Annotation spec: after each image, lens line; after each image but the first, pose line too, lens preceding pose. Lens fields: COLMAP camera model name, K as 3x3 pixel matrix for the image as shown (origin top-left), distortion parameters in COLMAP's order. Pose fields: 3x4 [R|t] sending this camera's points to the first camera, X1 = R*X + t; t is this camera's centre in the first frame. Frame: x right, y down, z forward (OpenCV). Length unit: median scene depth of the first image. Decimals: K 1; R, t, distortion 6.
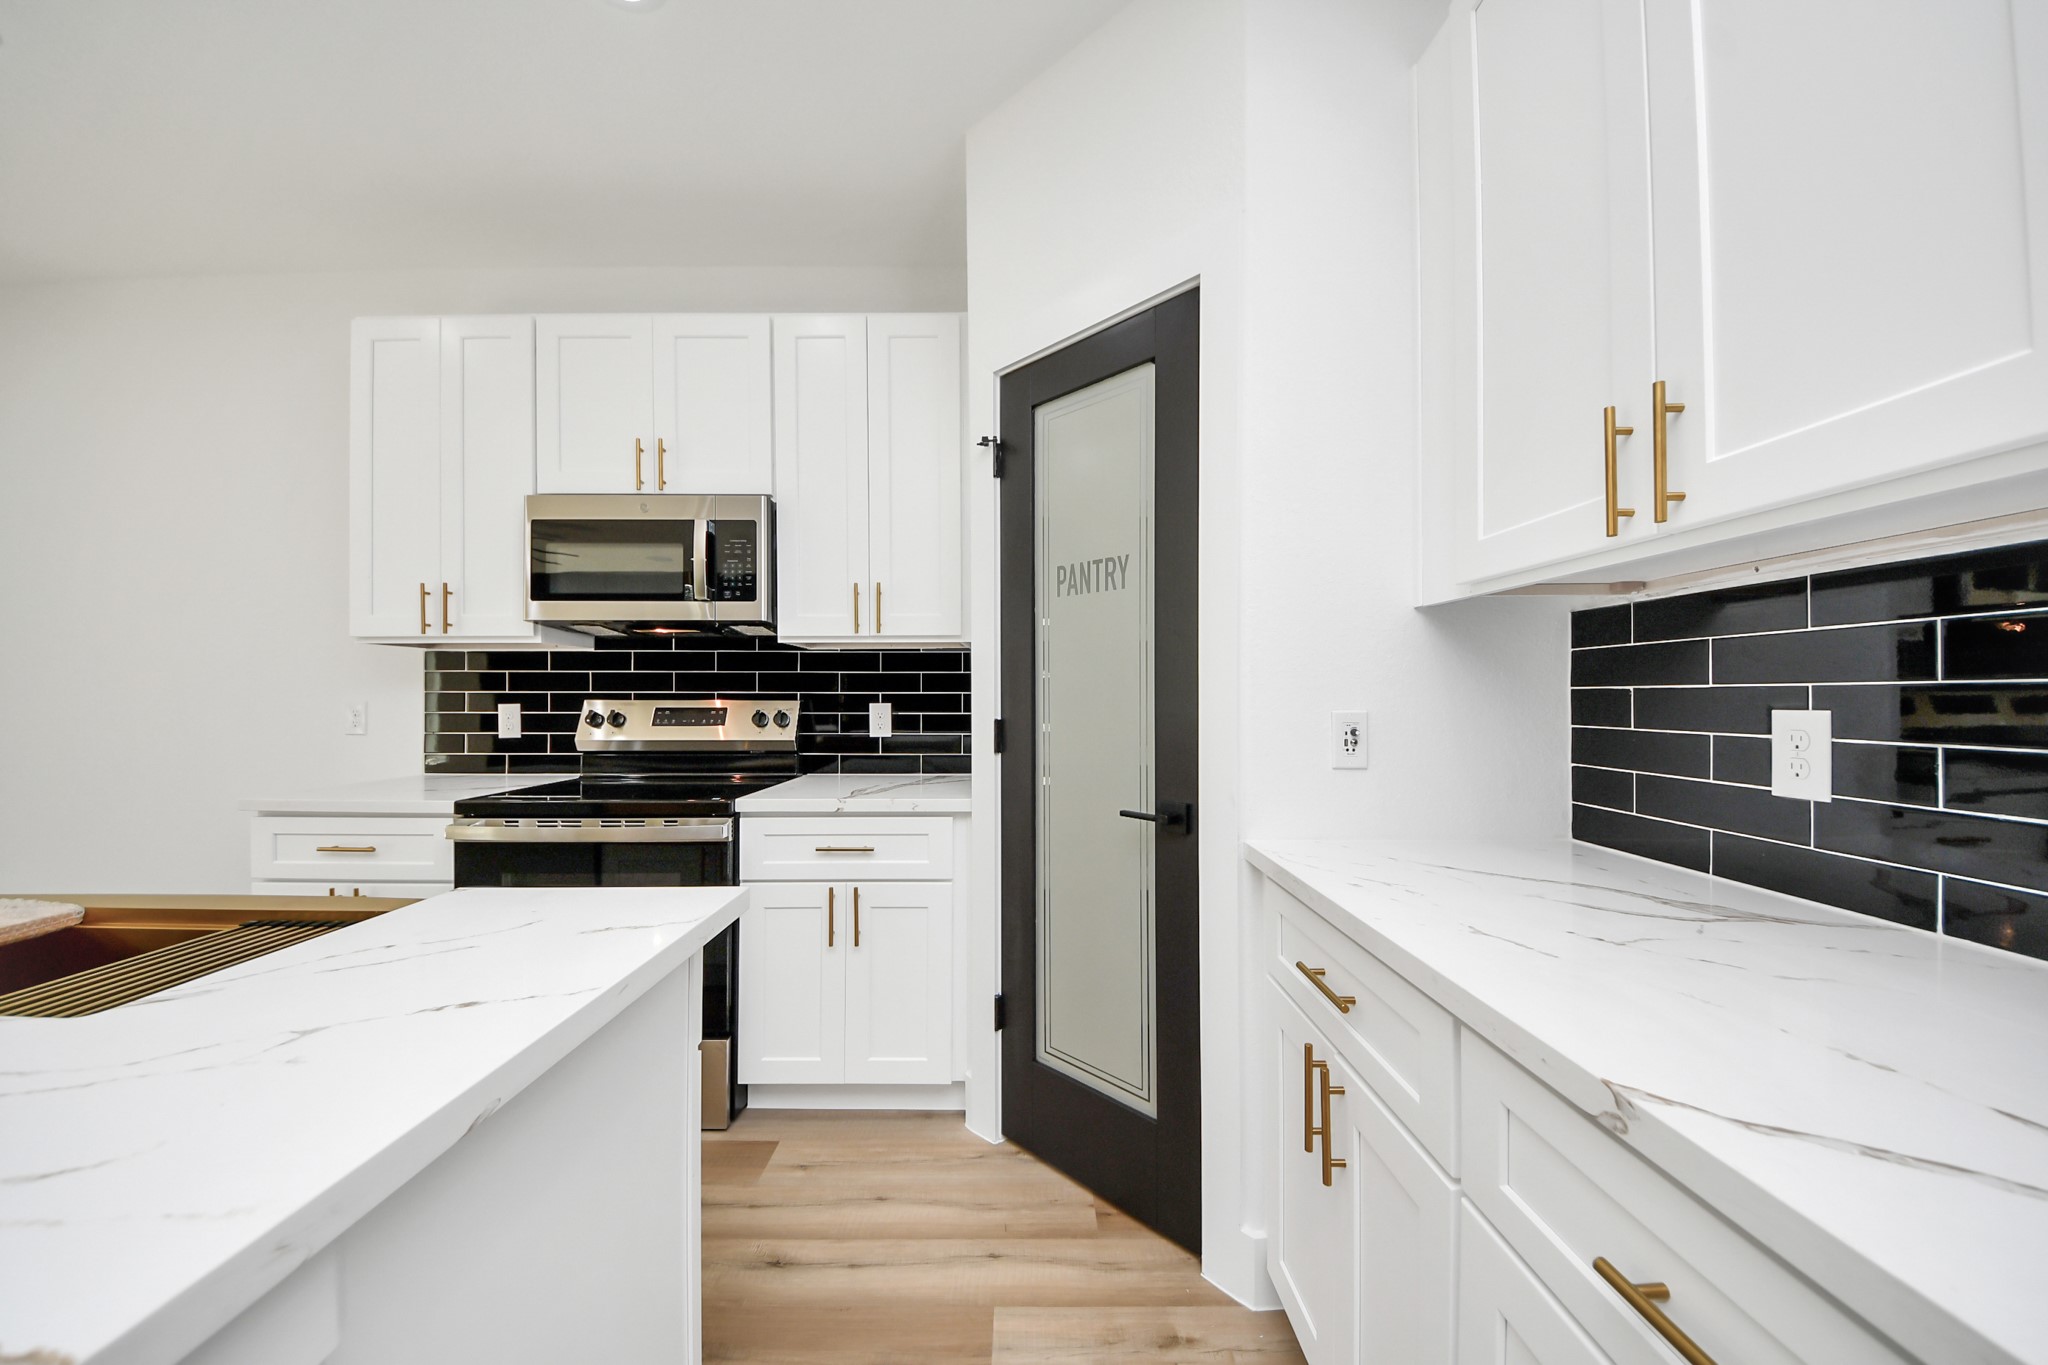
lens RADIAL K [[732.2, 0, 1026.0], [0, 732.2, 688.4], [0, 0, 1]] dist [0.010844, -0.008859]
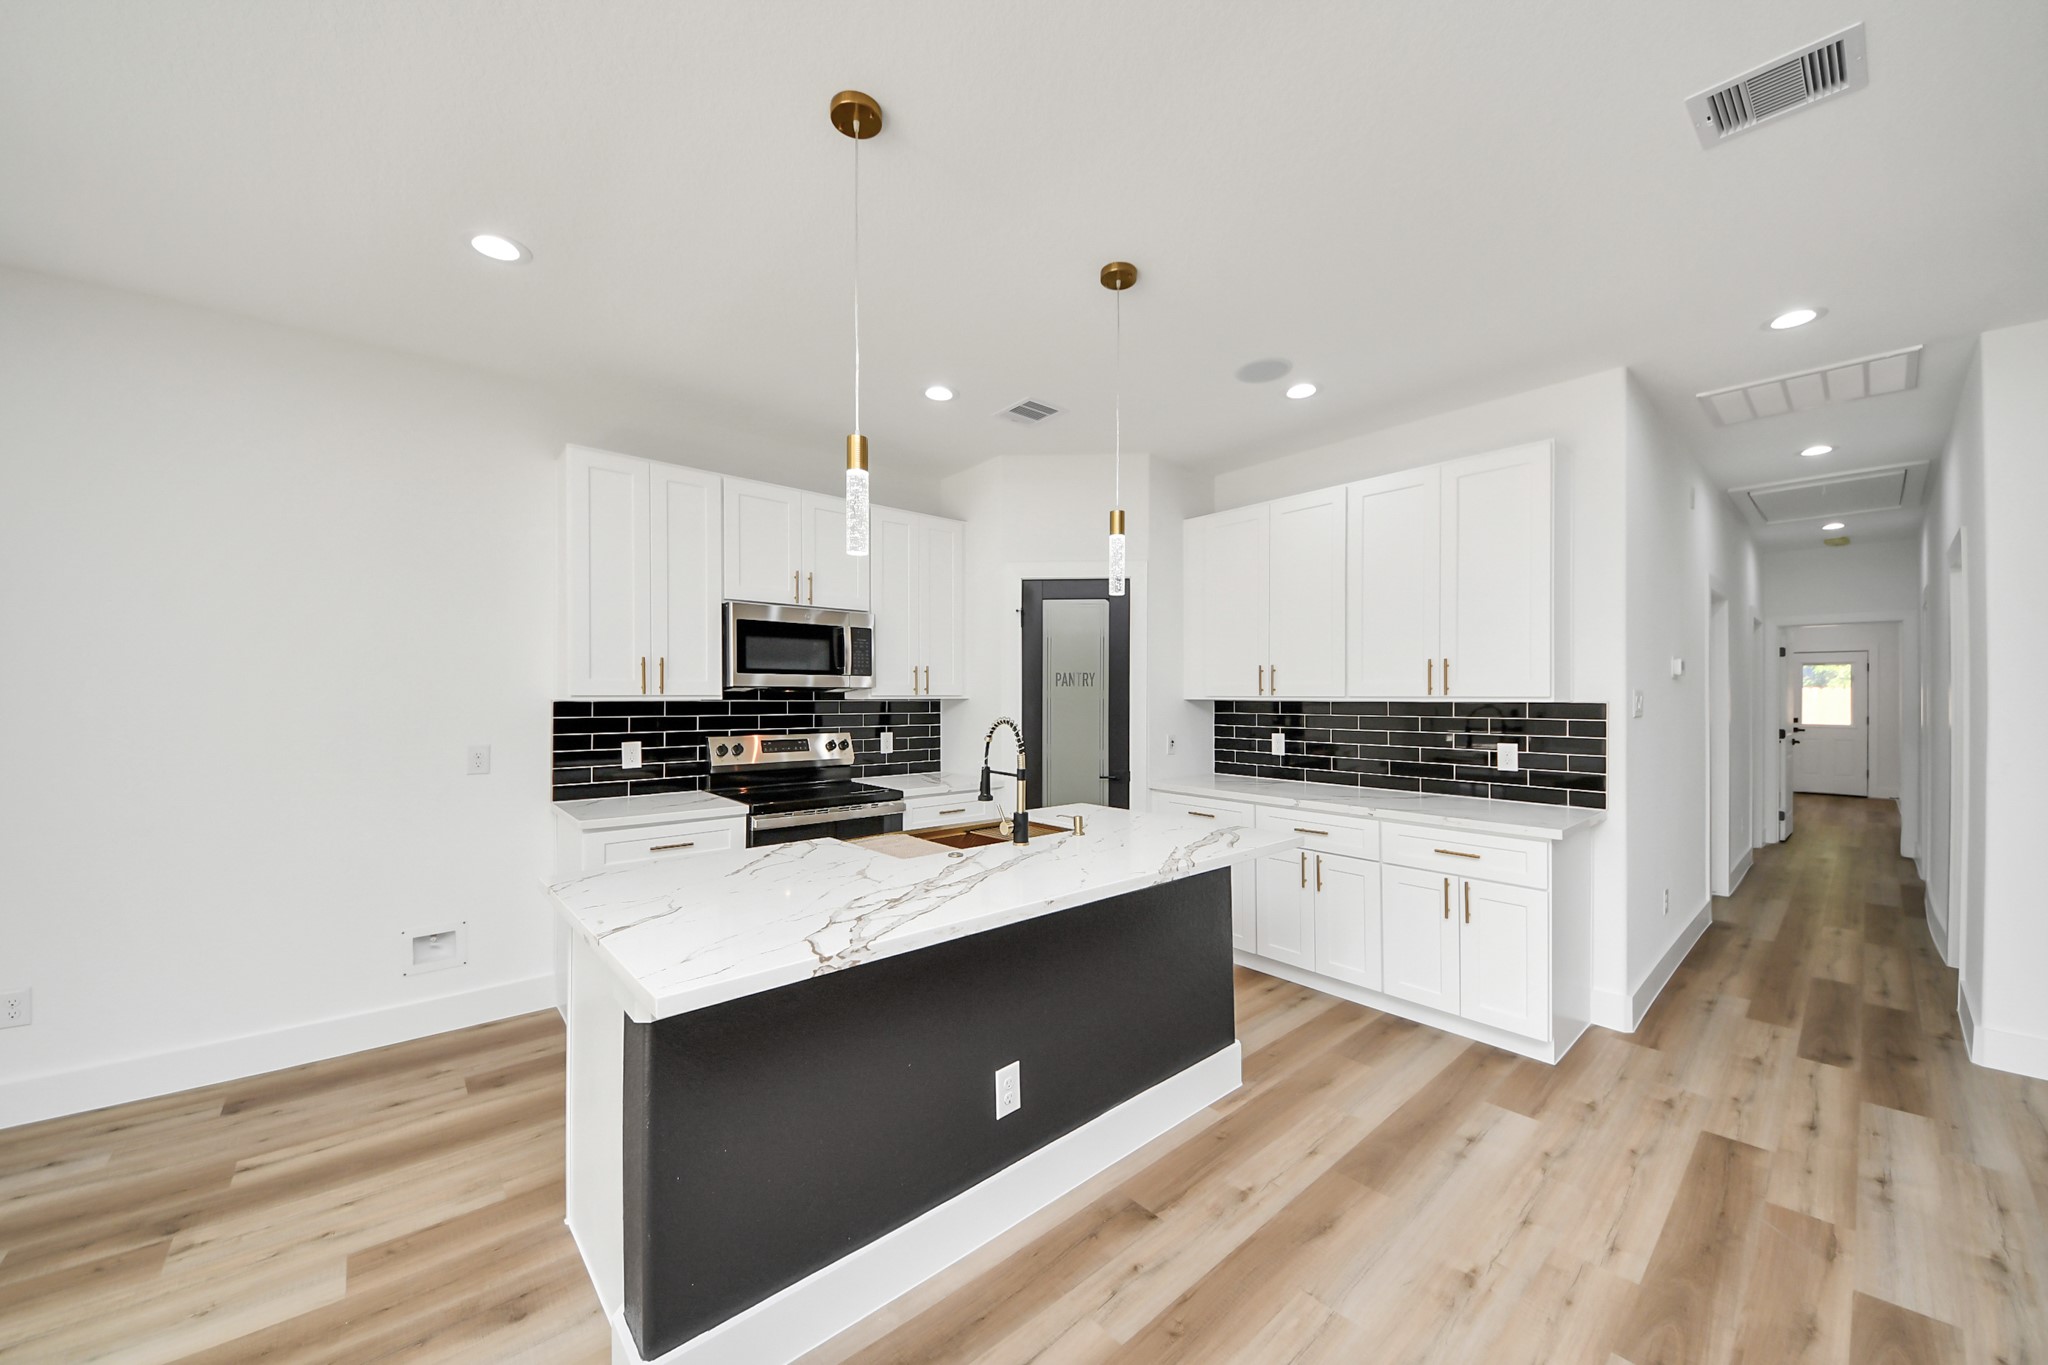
lens RADIAL K [[732.2, 0, 1042.7], [0, 732.2, 680.8], [0, 0, 1]] dist [0.010844, -0.008859]
pose [[0.738488, 0.018038, 0.674025, -1.196857], [-0.008877, 0.999816, -0.017032, -0.080933], [-0.674208, 0.006595, 0.738512, -0.510927]]
